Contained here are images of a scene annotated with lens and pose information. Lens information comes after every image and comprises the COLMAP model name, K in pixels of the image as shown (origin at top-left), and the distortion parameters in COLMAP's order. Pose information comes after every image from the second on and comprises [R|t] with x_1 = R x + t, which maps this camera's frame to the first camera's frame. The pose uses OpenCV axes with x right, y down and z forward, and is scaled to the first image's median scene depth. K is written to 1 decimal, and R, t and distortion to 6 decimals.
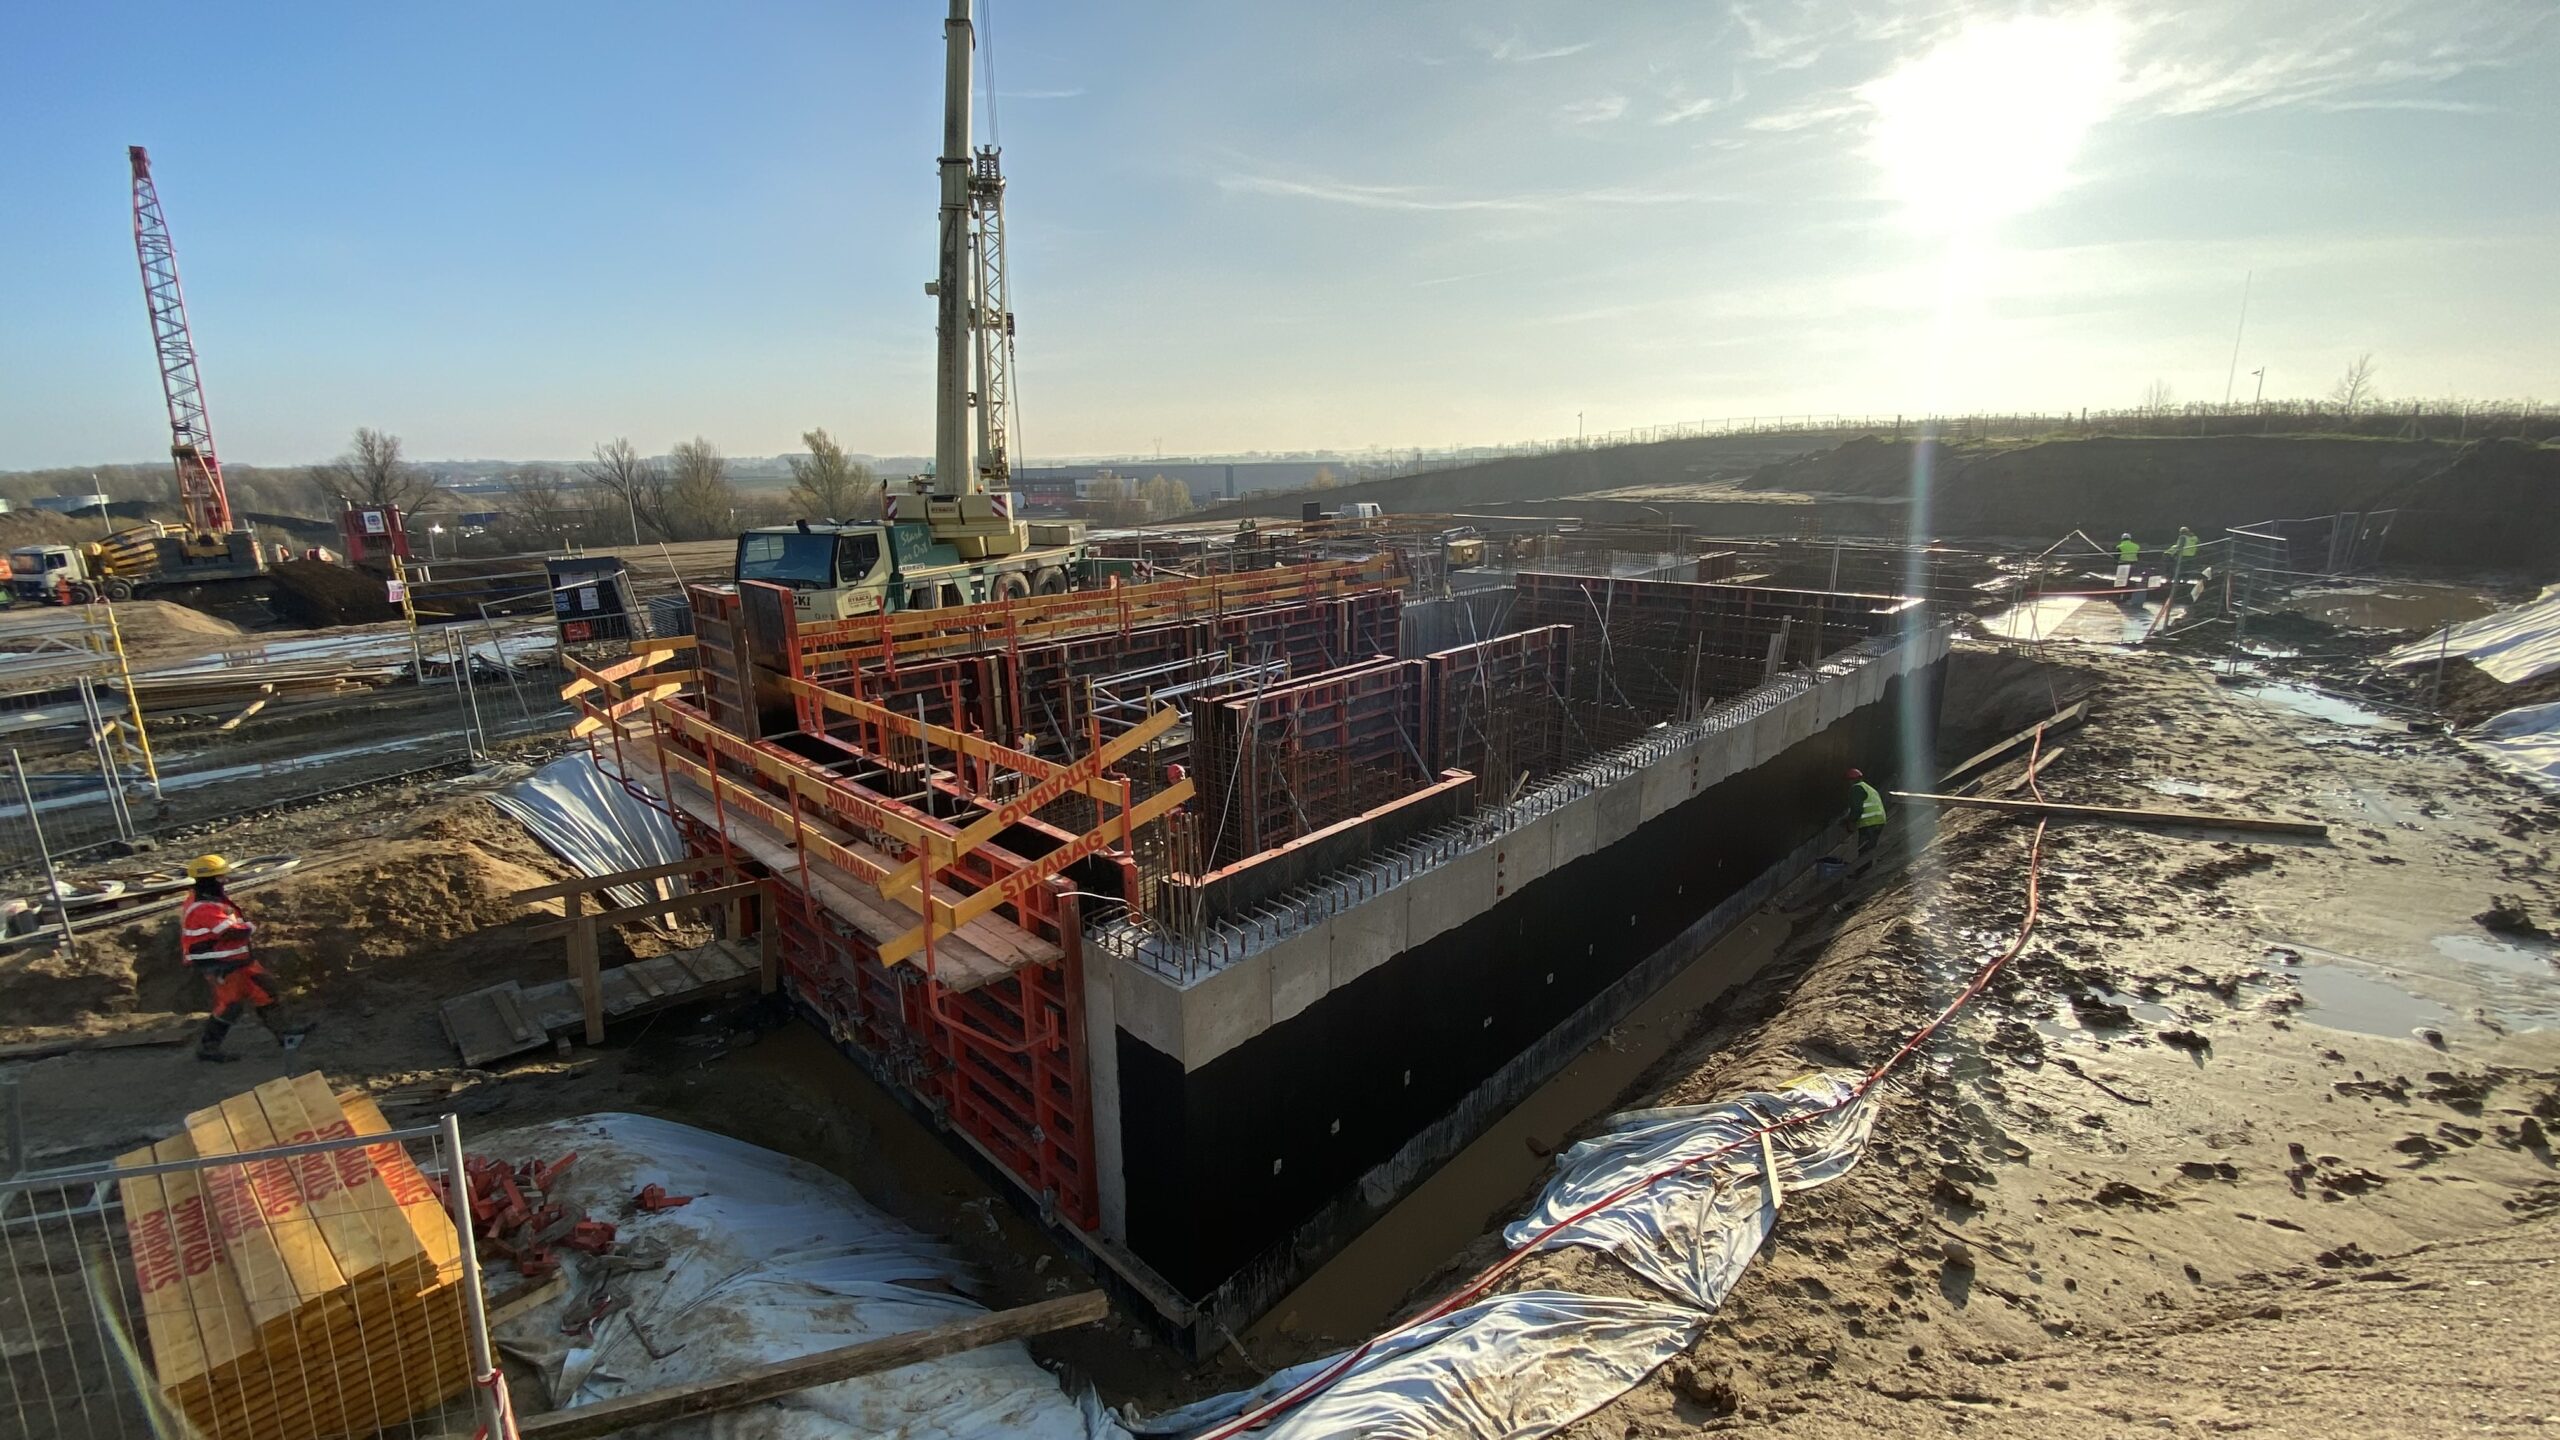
lens RADIAL K [[1048.0, 0, 1302.5], [0, 1048.0, 733.2], [0, 0, 1]] dist [-0.011132, -0.005236]
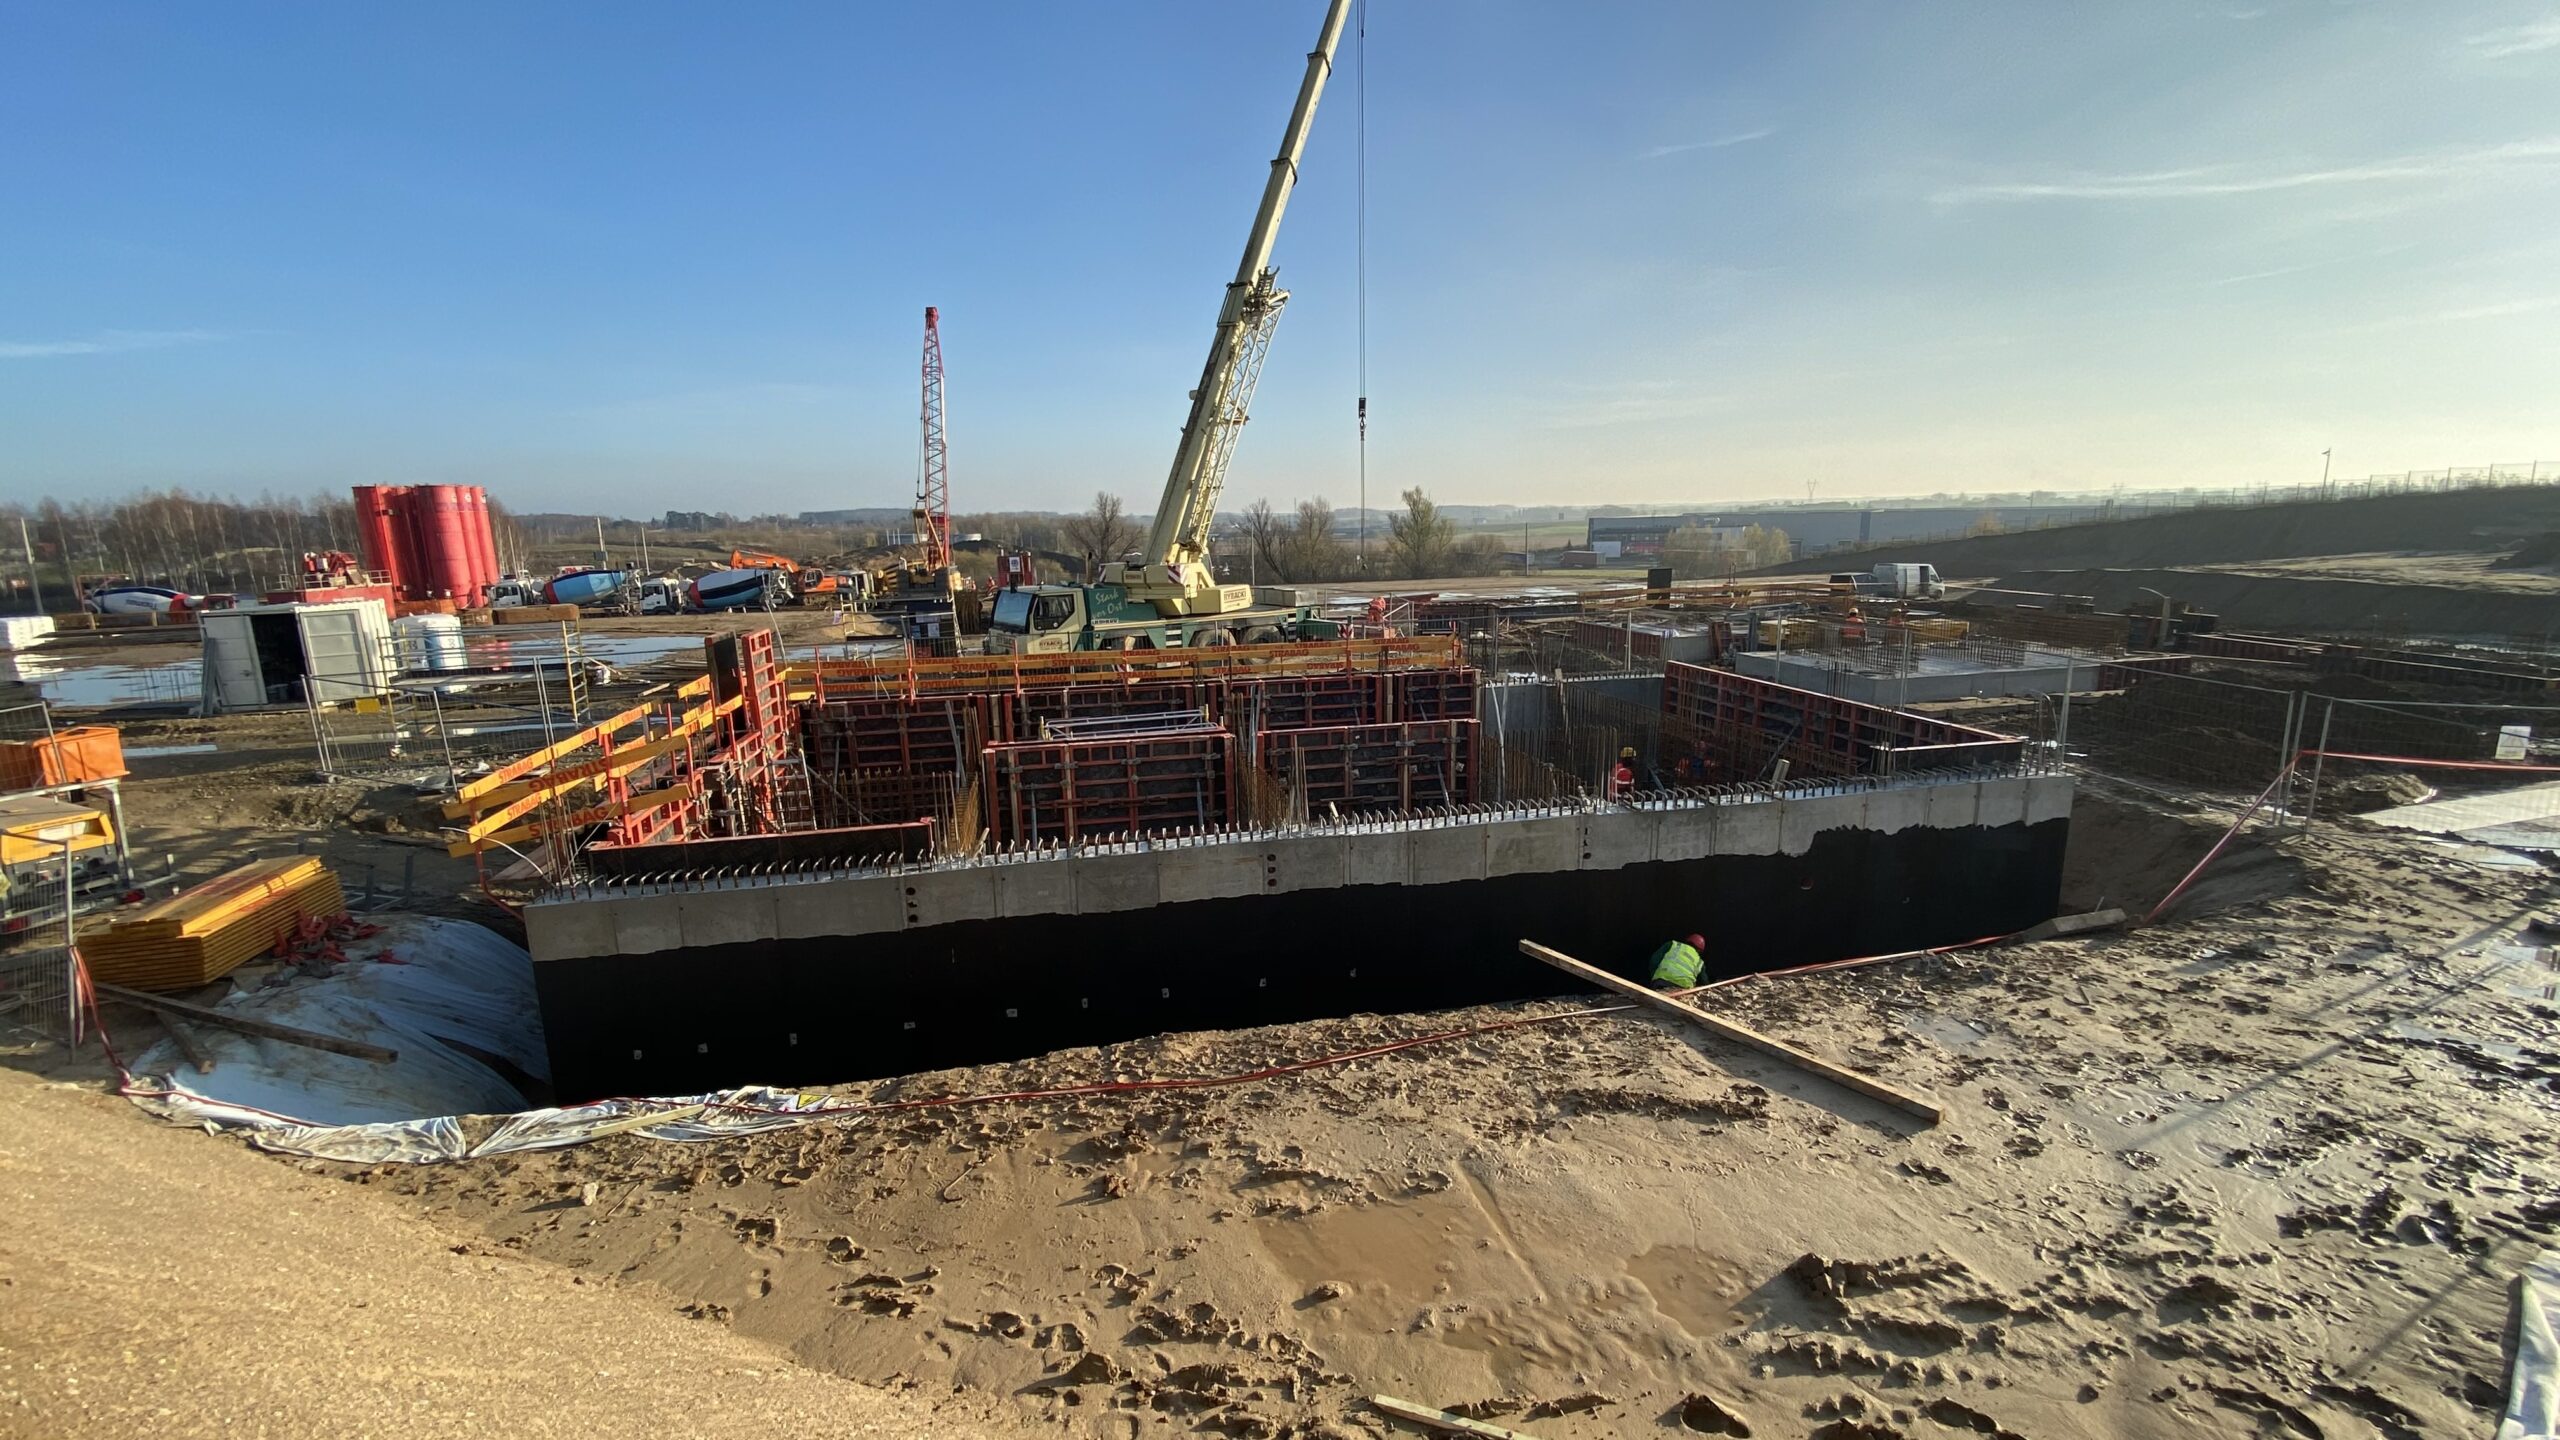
lens RADIAL K [[1048.0, 0, 1279.8], [0, 1048.0, 731.7], [0, 0, 1]] dist [-0.011132, -0.005236]
pose [[0.828976, 0.110366, -0.548286, 0.455378], [-0.135725, 0.990730, -0.005783, -0.044644], [0.542565, 0.079210, 0.836271, 0.071276]]
